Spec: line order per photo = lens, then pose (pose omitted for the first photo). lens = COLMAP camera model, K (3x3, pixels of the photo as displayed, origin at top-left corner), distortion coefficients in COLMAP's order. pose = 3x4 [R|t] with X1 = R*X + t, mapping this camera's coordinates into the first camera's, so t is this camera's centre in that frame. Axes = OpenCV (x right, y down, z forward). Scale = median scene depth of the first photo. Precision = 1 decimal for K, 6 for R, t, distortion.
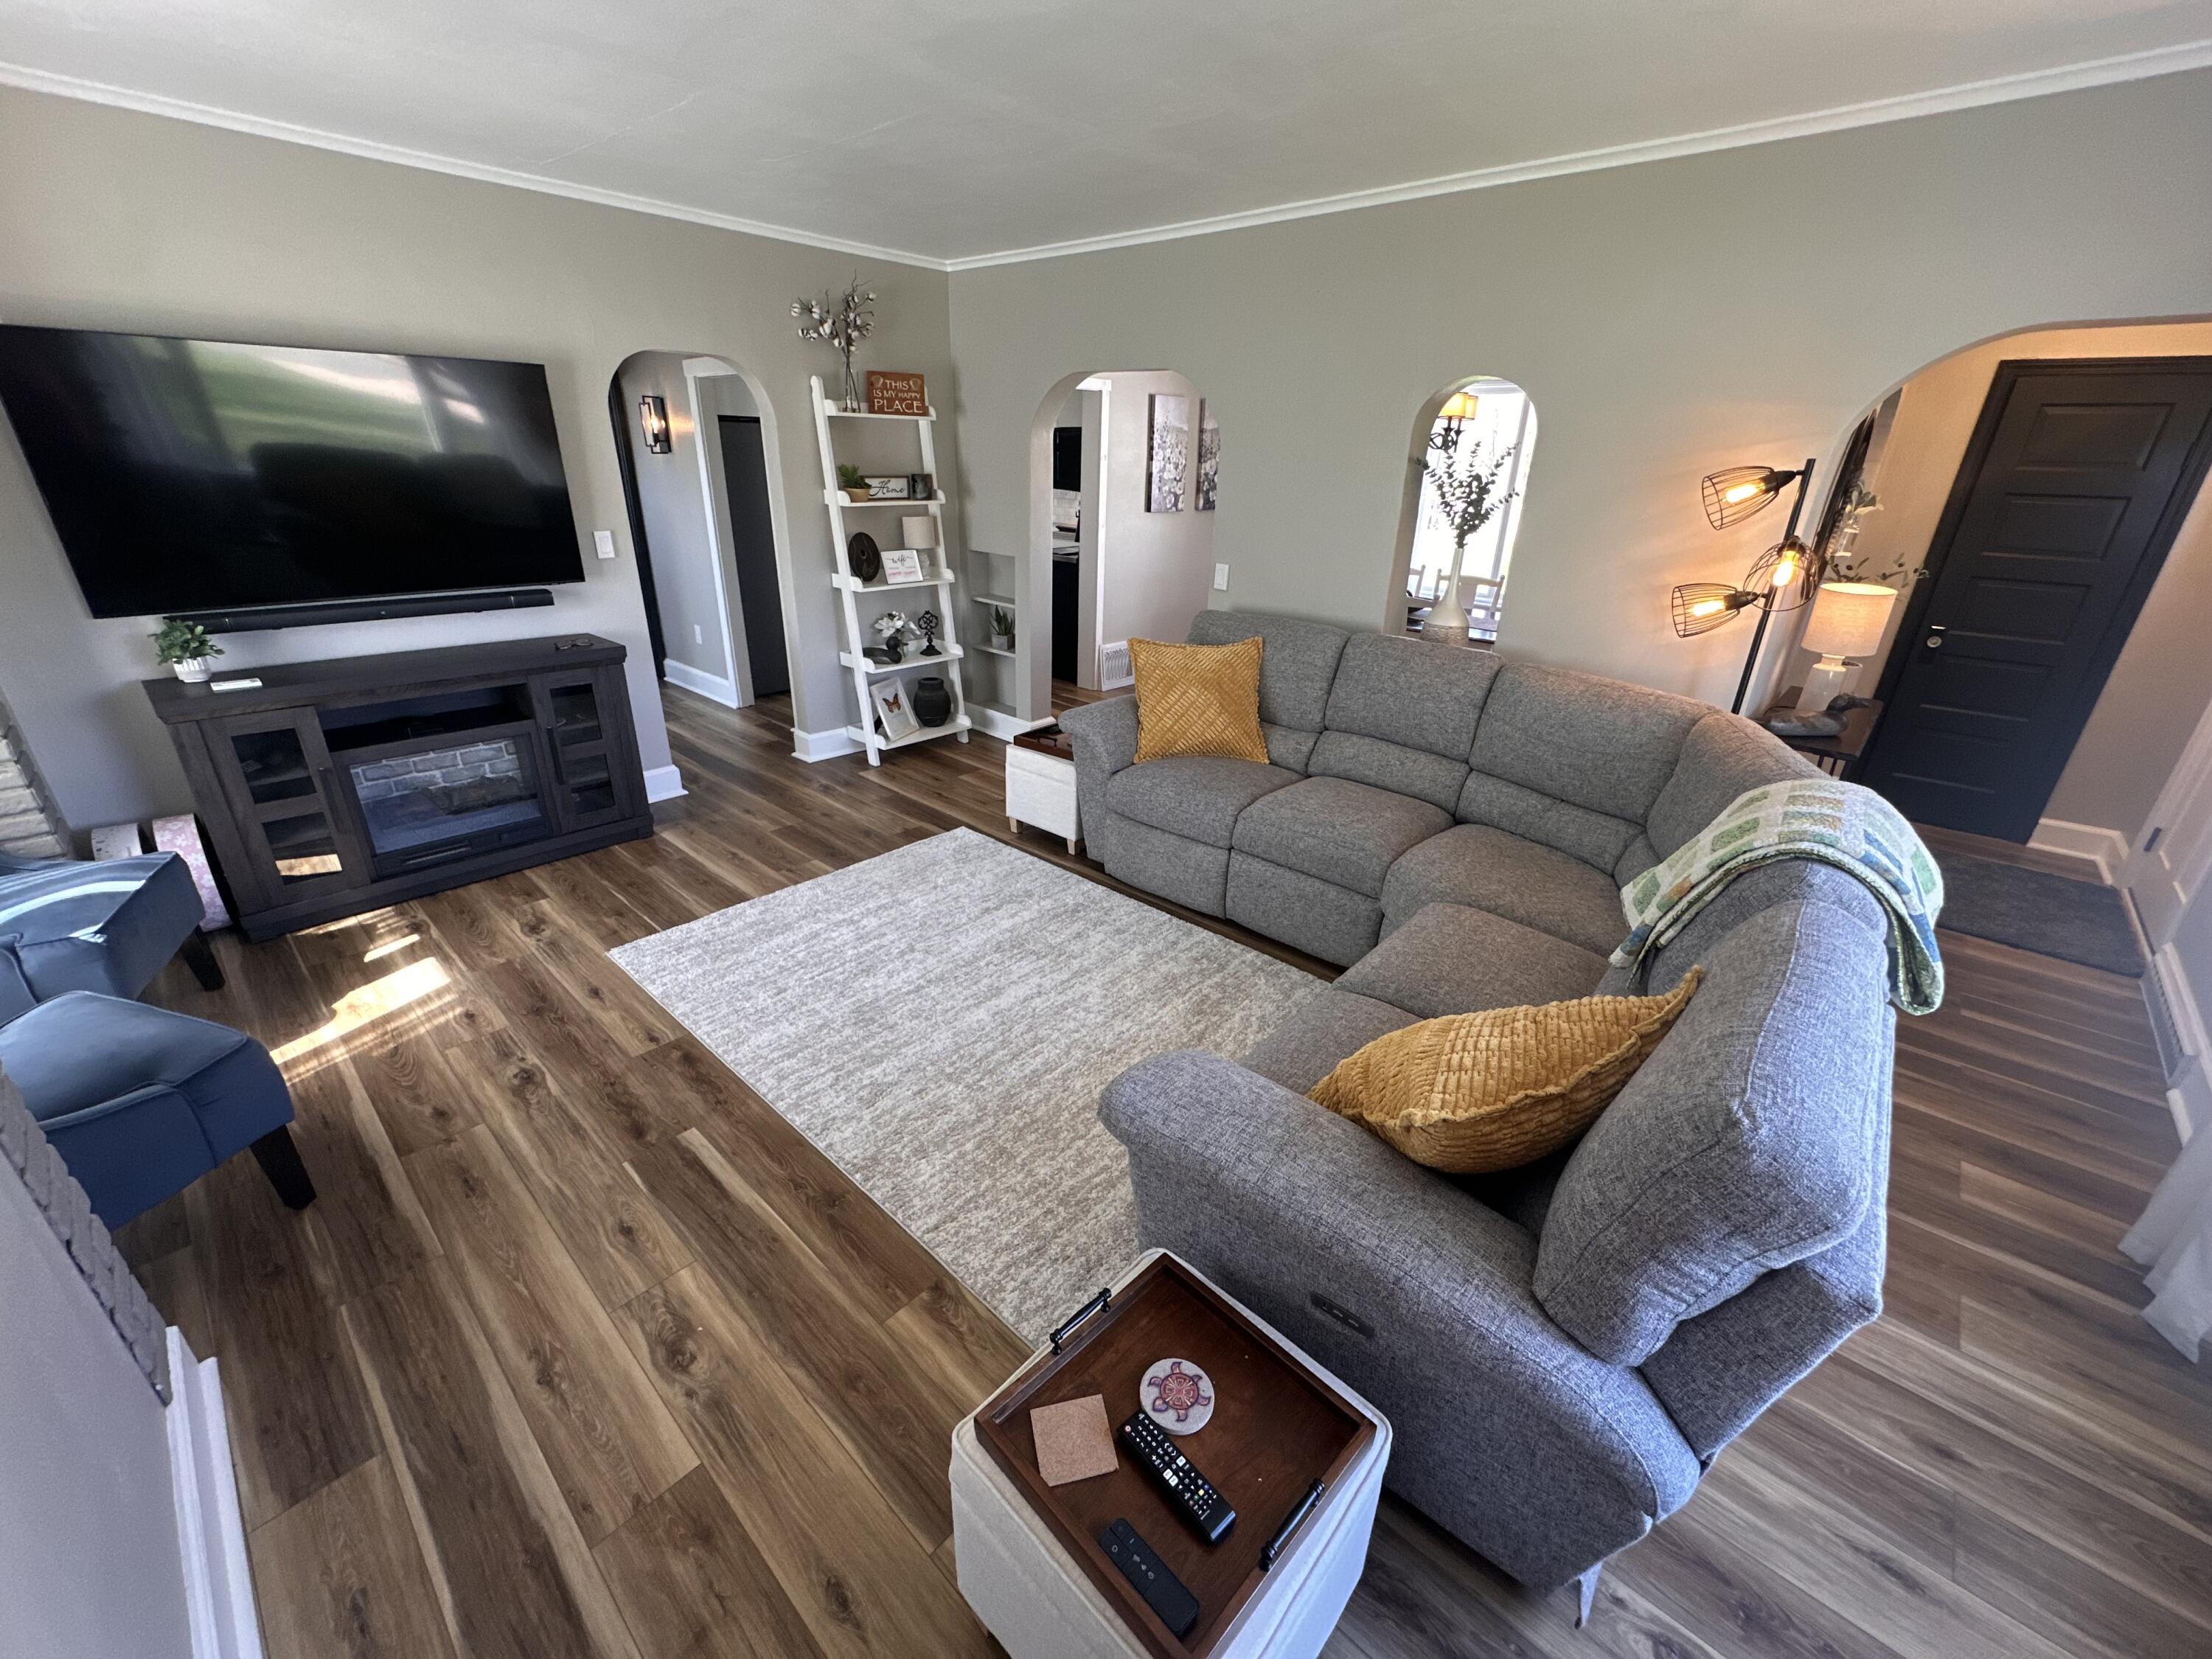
lens RADIAL K [[873.9, 0, 1106.0], [0, 873.9, 829.5], [0, 0, 1]] dist [-0.002038, -0.000252]
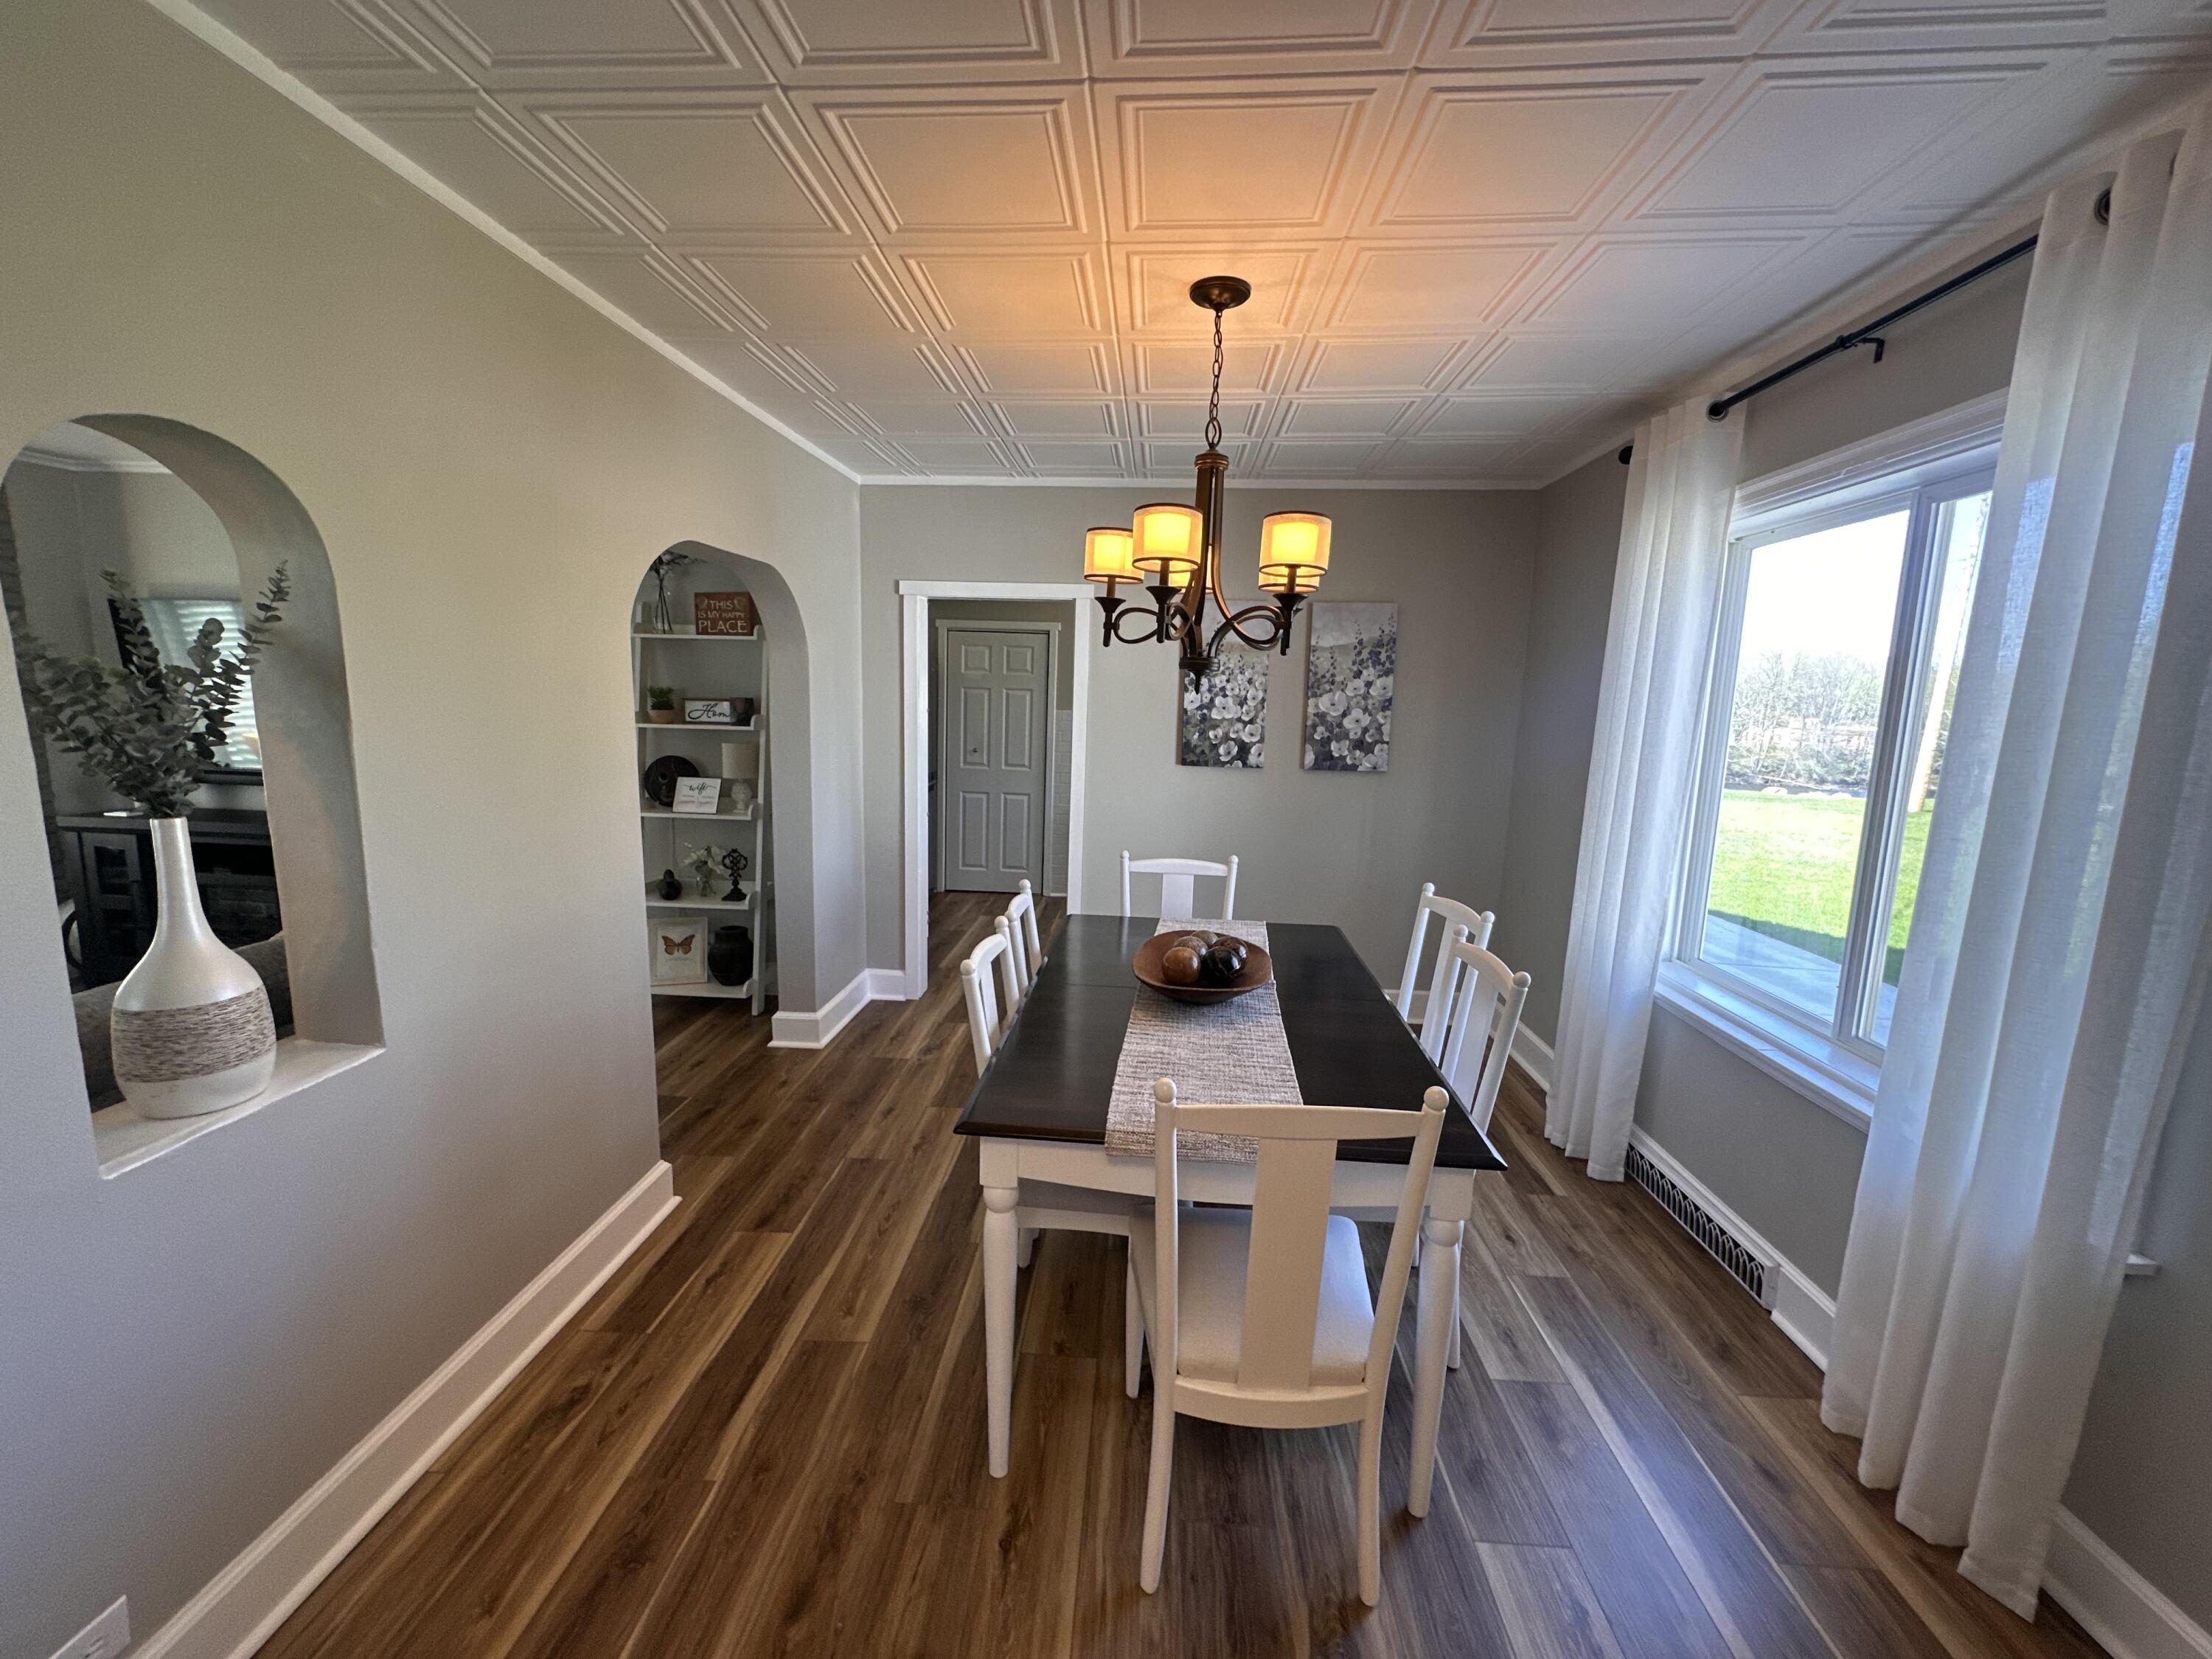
lens RADIAL K [[873.9, 0, 1106.0], [0, 873.9, 829.5], [0, 0, 1]] dist [-0.002038, -0.000252]
pose [[0.626783, 0.119487, -0.769978, 0.743671], [-0.320493, 0.940246, -0.114981, -0.317590], [0.710230, 0.318841, 0.627625, 0.798505]]
